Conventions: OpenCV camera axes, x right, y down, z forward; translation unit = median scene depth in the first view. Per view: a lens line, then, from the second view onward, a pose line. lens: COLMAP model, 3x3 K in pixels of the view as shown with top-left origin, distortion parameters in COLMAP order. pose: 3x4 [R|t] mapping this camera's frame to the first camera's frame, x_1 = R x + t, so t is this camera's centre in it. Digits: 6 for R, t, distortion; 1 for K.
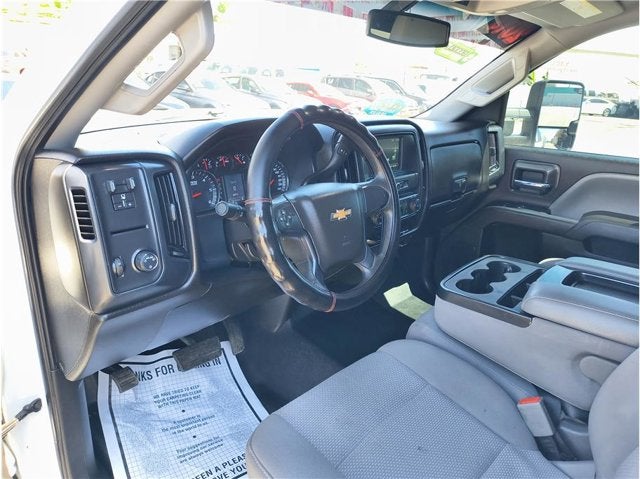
lens RADIAL K [[495.2, 0, 320.0], [0, 495.2, 239.5], [0, 0, 1]] dist [-0.004905, -0.002400]
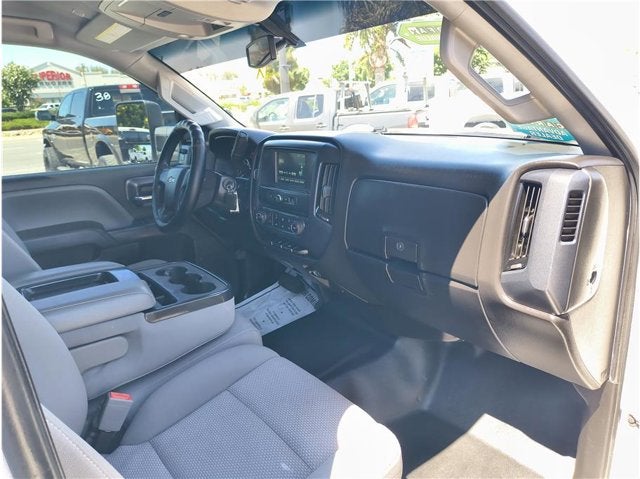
lens RADIAL K [[495.2, 0, 320.0], [0, 495.2, 239.5], [0, 0, 1]] dist [-0.004905, -0.002400]
pose [[-0.215247, 0.239461, -0.946745, 1.486107], [-0.236341, 0.927877, 0.288422, -0.452542], [0.947529, 0.285837, -0.143128, 1.629977]]
